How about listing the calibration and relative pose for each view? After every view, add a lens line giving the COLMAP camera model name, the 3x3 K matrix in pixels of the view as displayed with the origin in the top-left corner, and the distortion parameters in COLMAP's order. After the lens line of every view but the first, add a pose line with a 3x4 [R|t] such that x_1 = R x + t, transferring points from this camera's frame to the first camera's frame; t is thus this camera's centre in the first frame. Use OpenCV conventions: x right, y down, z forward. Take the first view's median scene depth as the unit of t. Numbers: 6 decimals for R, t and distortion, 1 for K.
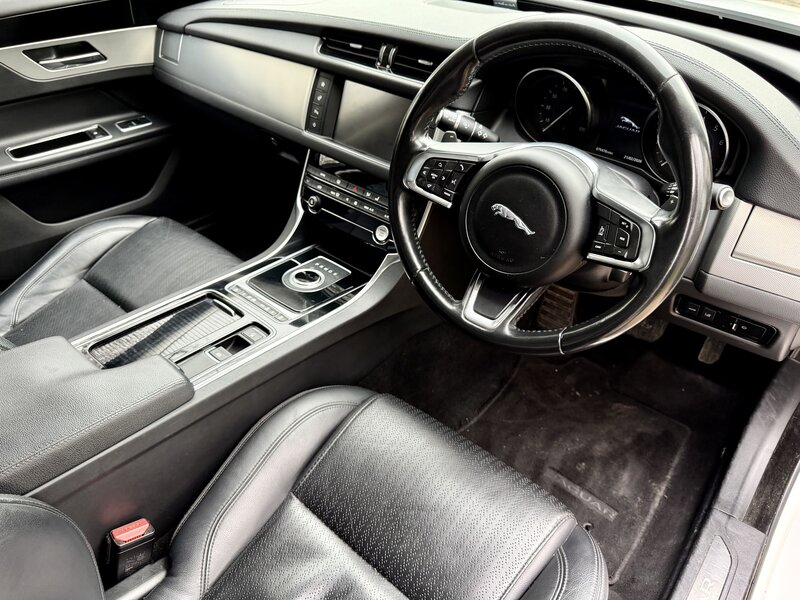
lens RADIAL K [[573.3, 0, 403.1], [0, 573.3, 301.7], [0, 0, 1]] dist [0.027602, -0.034520]
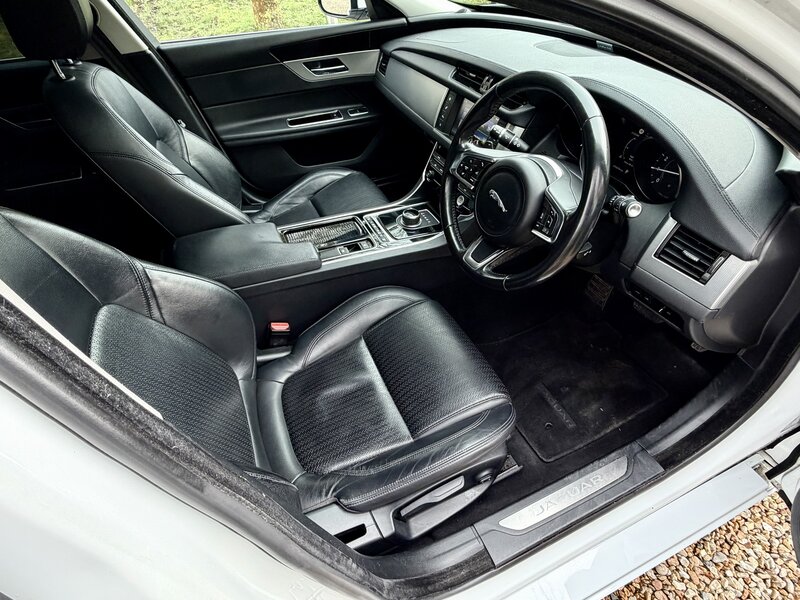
lens RADIAL K [[411.7, 0, 396.5], [0, 411.7, 298.0], [0, 0, 1]] dist [0.004365, 0.000337]
pose [[0.899720, 0.259665, -0.350823, 0.245419], [-0.218109, 0.963708, 0.153935, -0.001533], [0.378063, -0.061981, 0.923703, -0.104549]]
